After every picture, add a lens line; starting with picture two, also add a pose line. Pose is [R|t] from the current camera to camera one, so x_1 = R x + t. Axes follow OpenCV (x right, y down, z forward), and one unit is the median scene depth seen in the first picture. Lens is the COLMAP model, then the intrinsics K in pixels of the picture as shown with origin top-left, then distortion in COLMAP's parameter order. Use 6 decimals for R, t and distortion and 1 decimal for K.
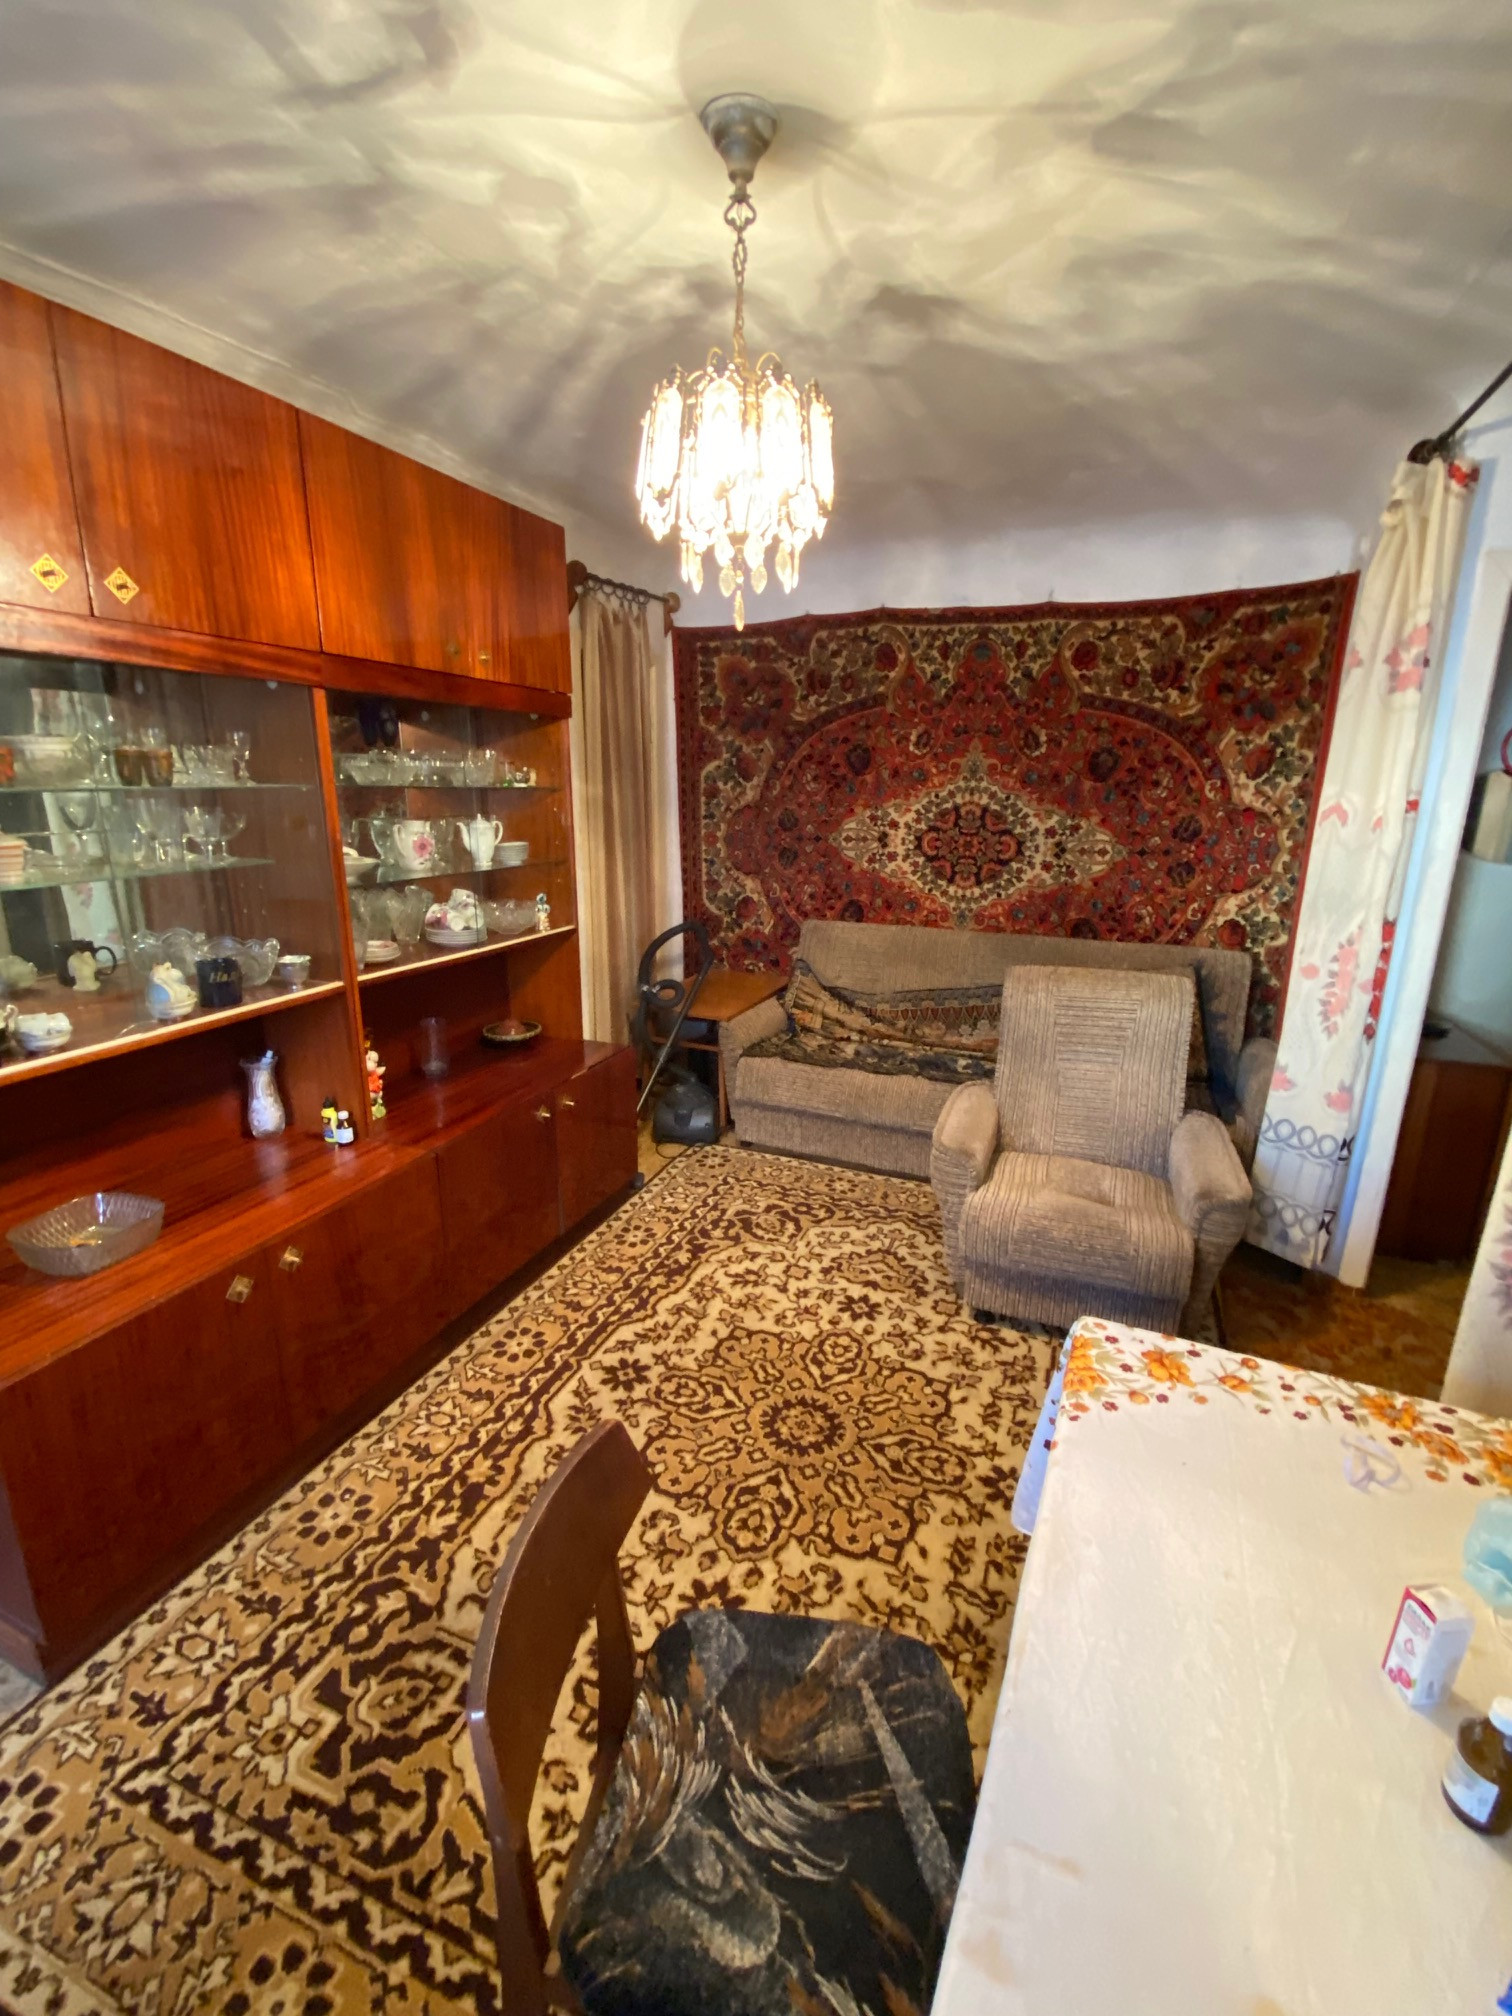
lens RADIAL K [[867.7, 0, 759.0], [0, 867.7, 998.5], [0, 0, 1]] dist [-0.010085, -0.005018]
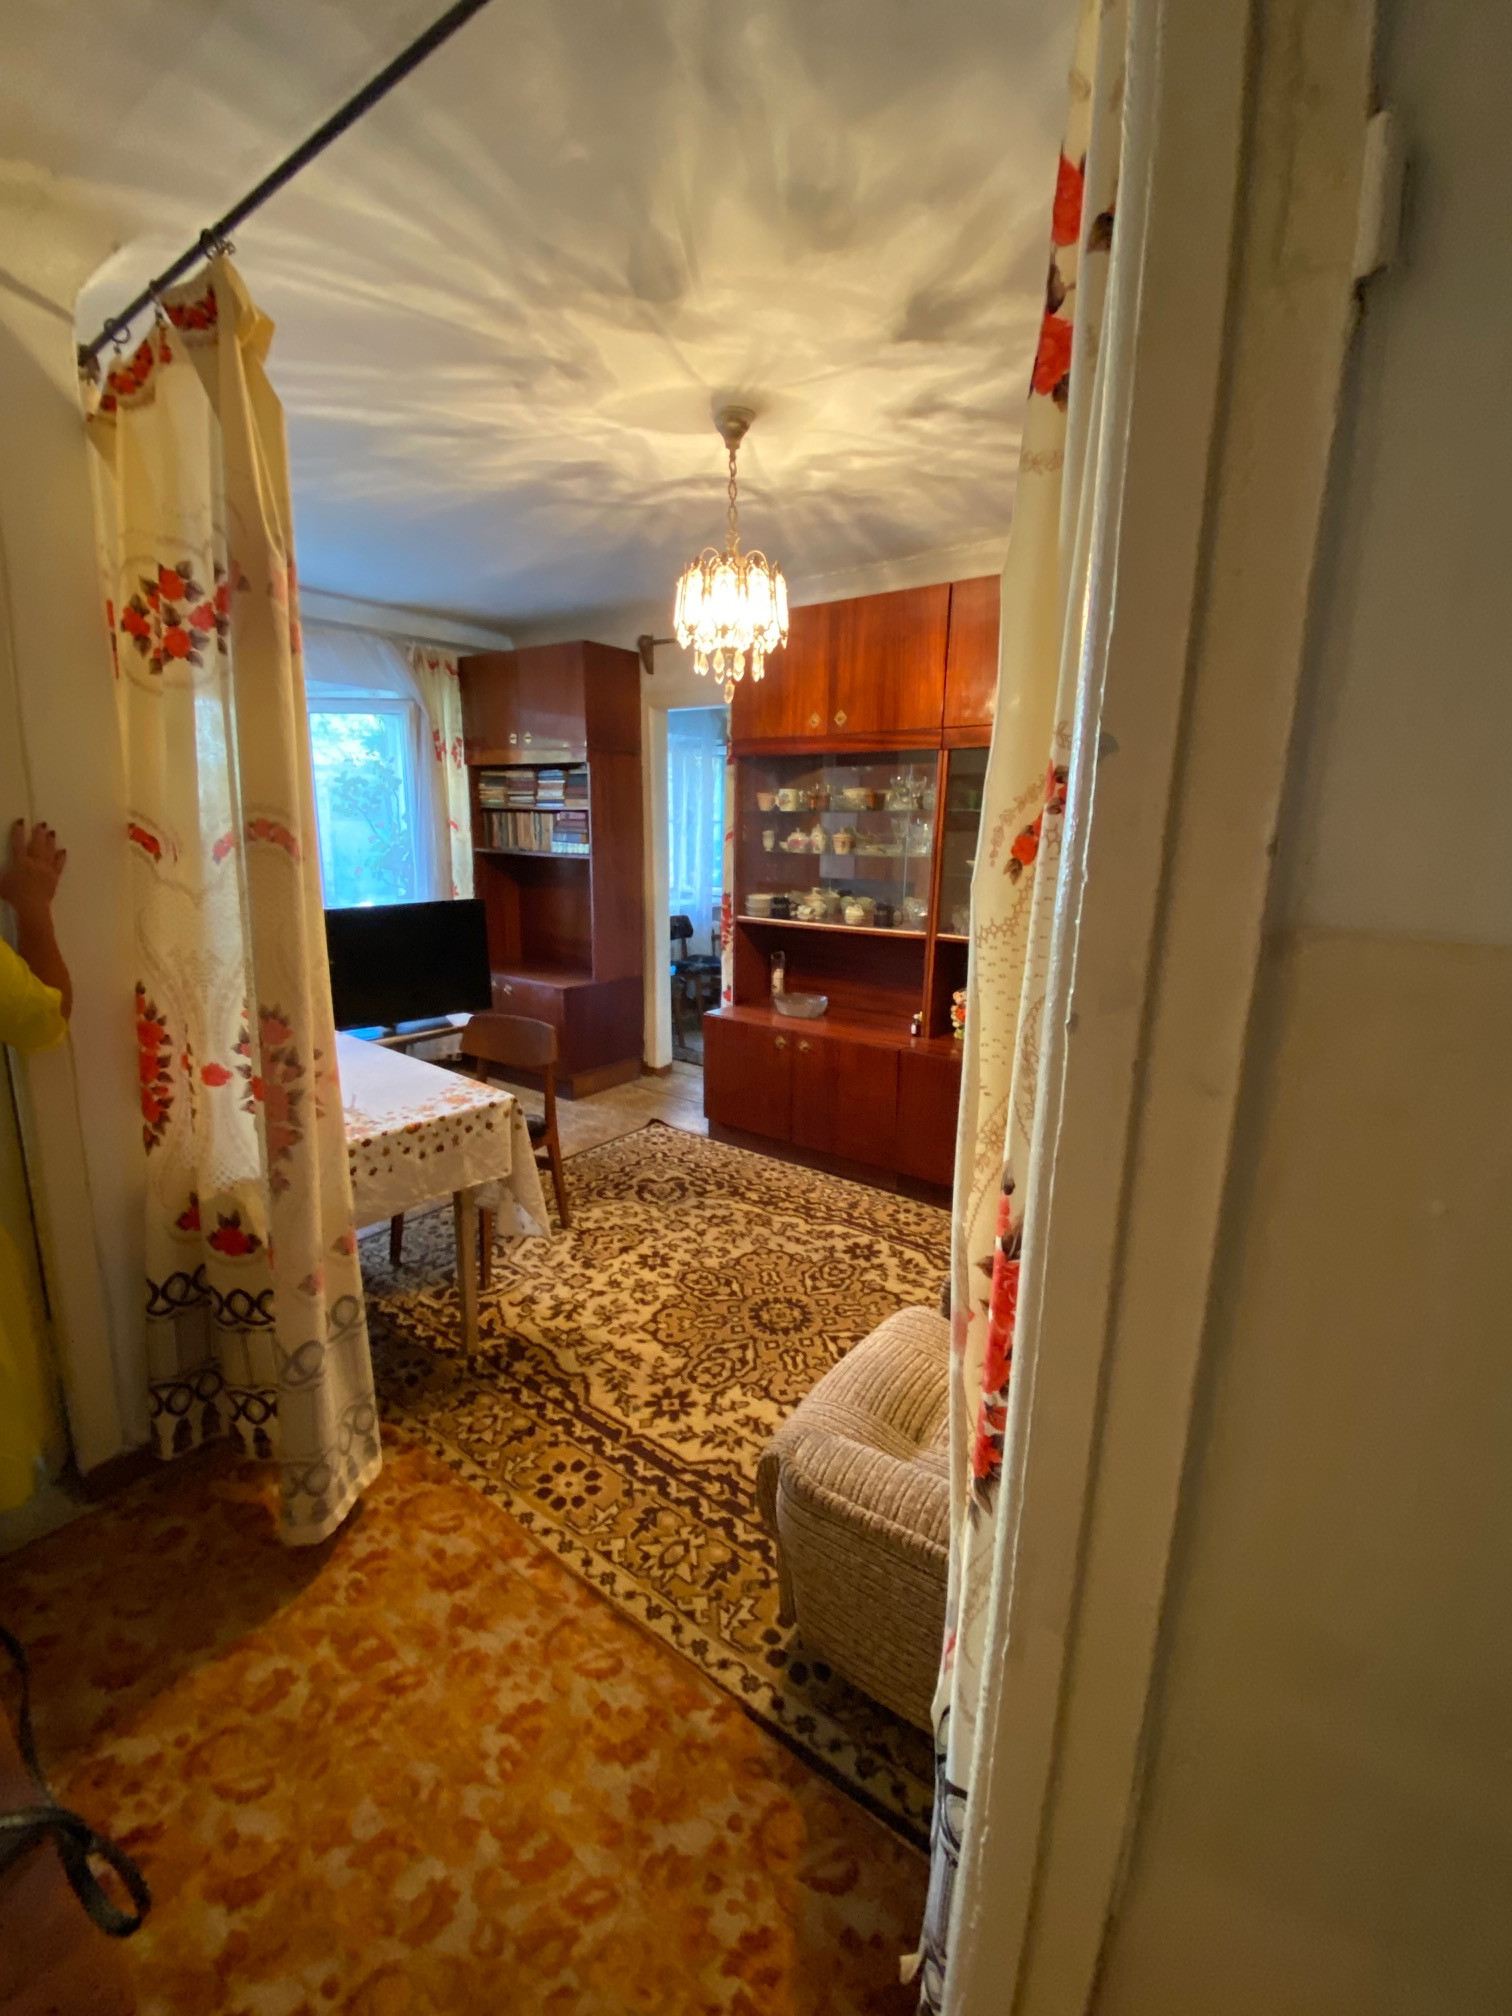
lens RADIAL K [[867.7, 0, 760.8], [0, 867.7, 1009.7], [0, 0, 1]] dist [-0.010085, -0.005018]
pose [[-0.255292, 0.196447, -0.946697, 1.376241], [-0.258842, 0.929515, 0.262683, -0.274410], [0.931572, 0.312106, -0.186449, 1.290566]]
